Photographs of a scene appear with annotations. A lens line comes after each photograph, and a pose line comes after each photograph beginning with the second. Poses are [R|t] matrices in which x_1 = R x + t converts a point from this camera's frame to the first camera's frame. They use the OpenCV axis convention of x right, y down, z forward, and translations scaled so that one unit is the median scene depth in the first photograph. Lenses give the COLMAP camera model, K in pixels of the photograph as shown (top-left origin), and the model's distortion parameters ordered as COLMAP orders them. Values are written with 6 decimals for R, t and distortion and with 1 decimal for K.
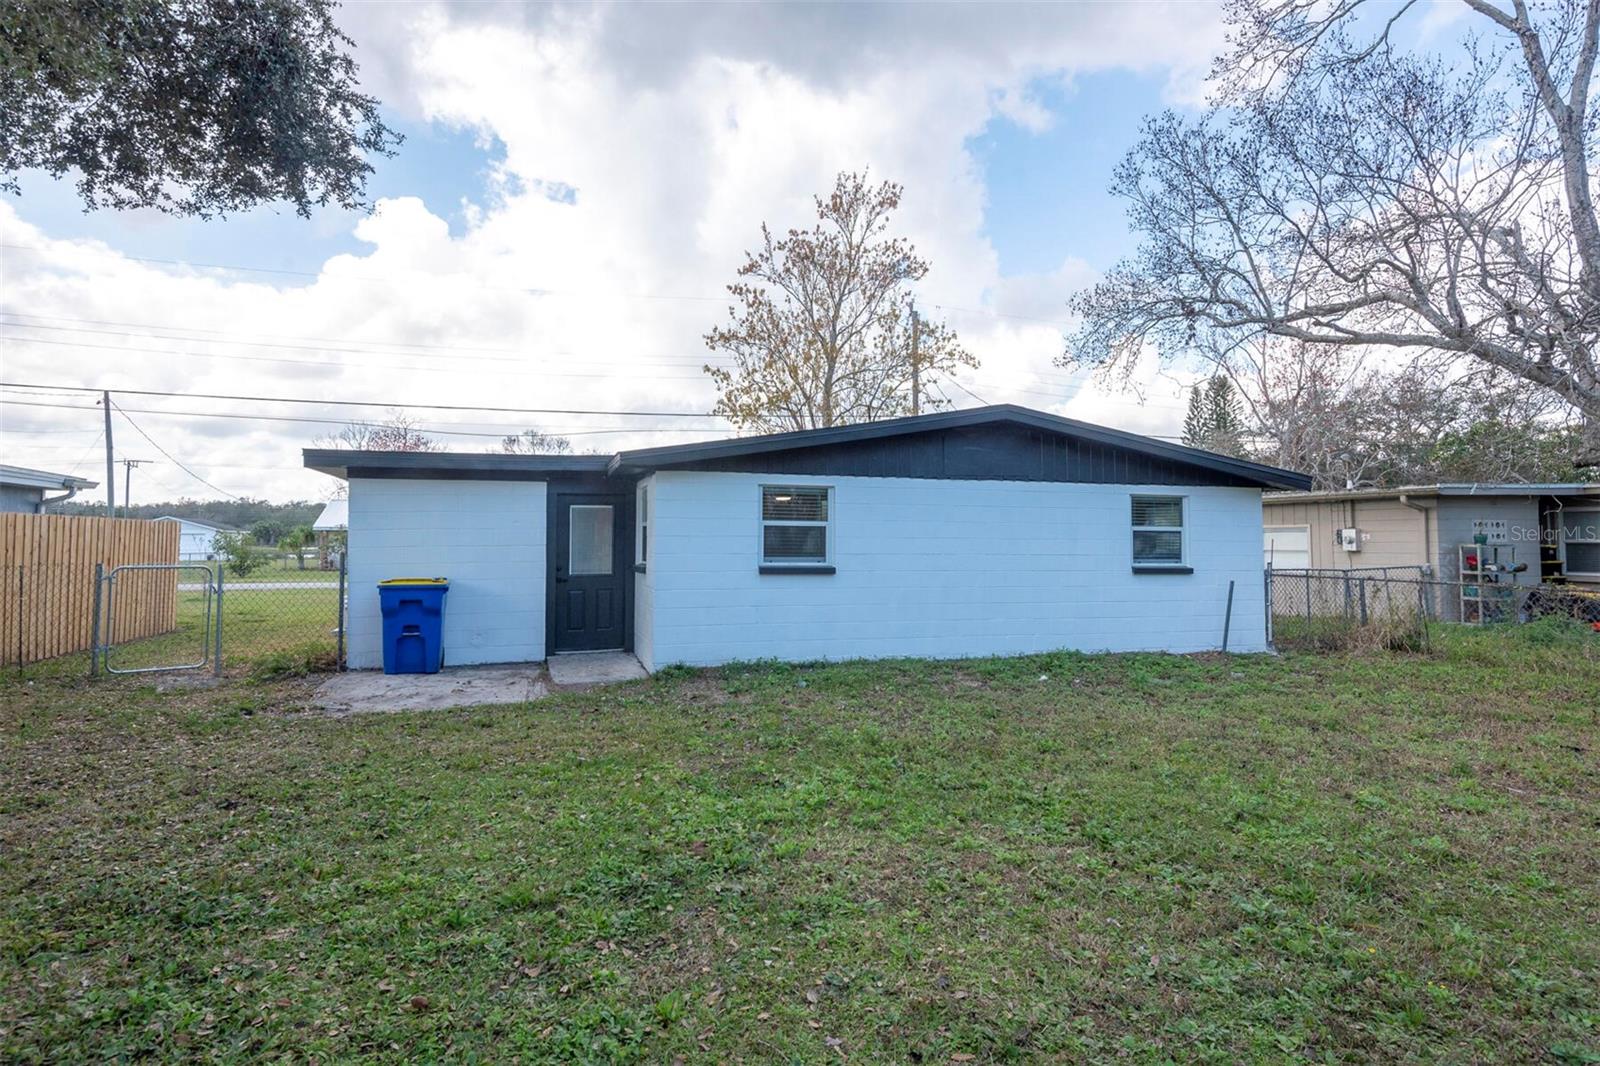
lens RADIAL K [[898.8, 0, 799.9], [0, 898.8, 494.5], [0, 0, 1]] dist [0.017608, -0.000774]
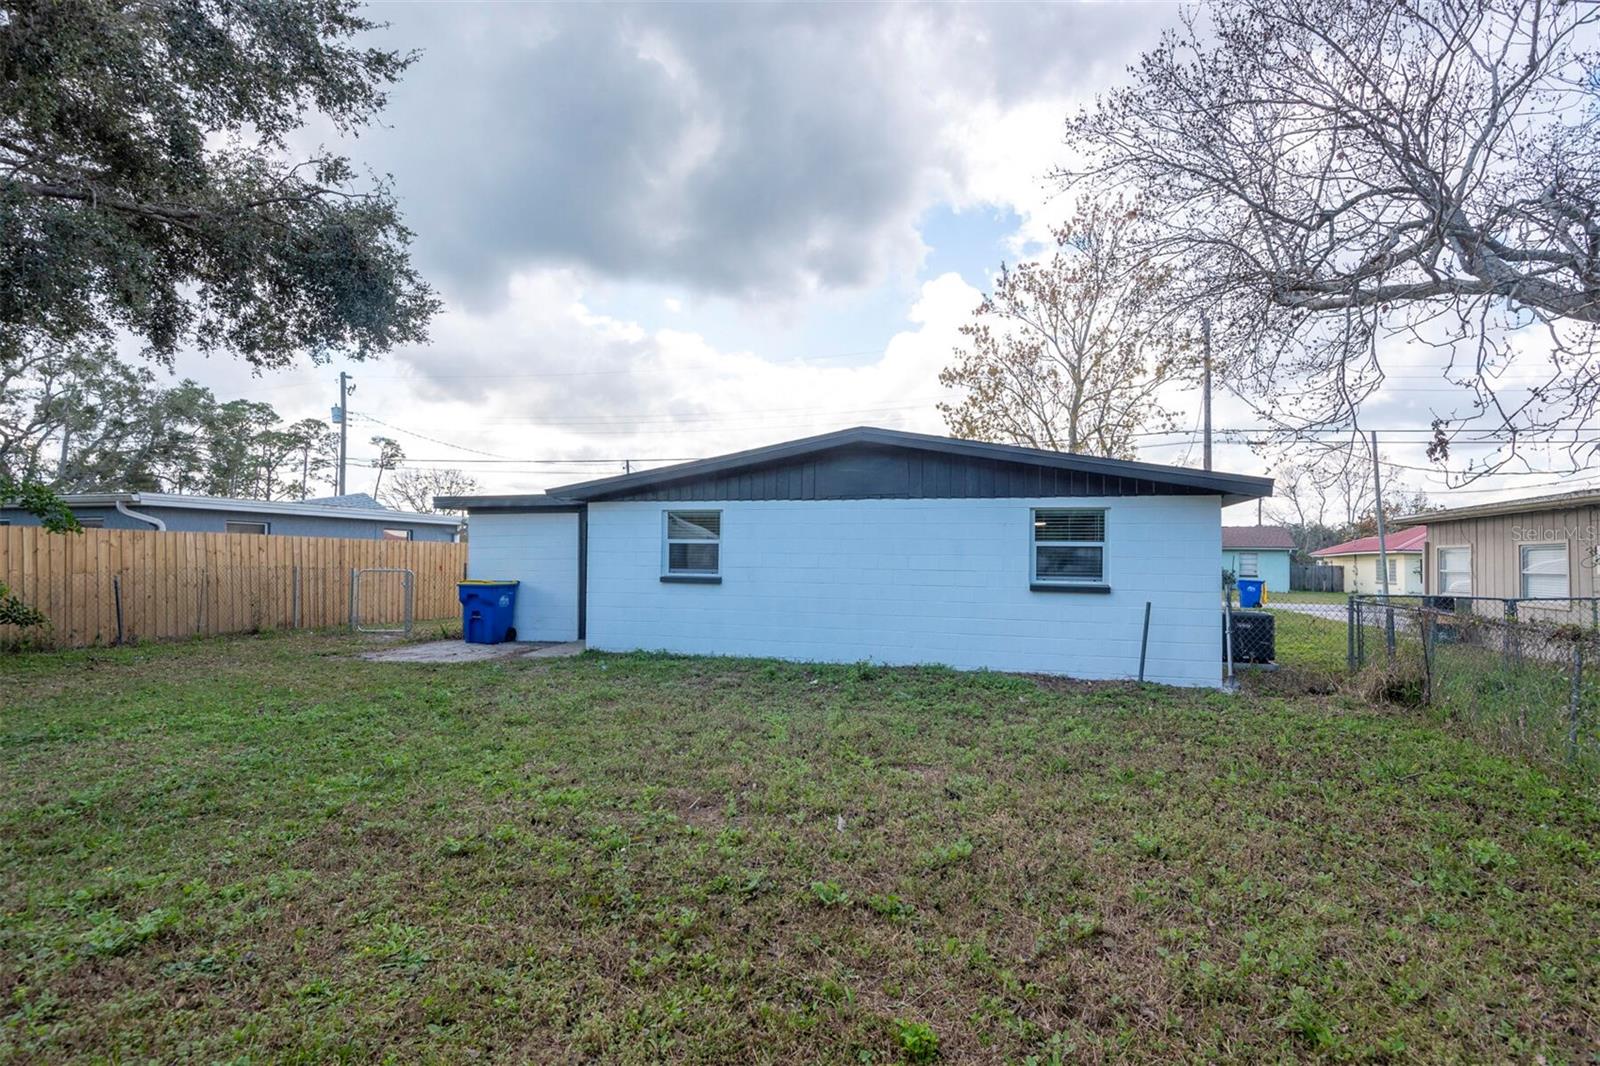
lens RADIAL K [[794.7, 0, 799.4], [0, 794.7, 536.3], [0, 0, 1]] dist [0.000470, -0.000033]
pose [[0.832275, -0.012727, -0.554217, 0.688184], [0.023184, 0.999661, 0.011860, 0.015669], [0.553878, -0.022720, 0.832288, 0.184761]]
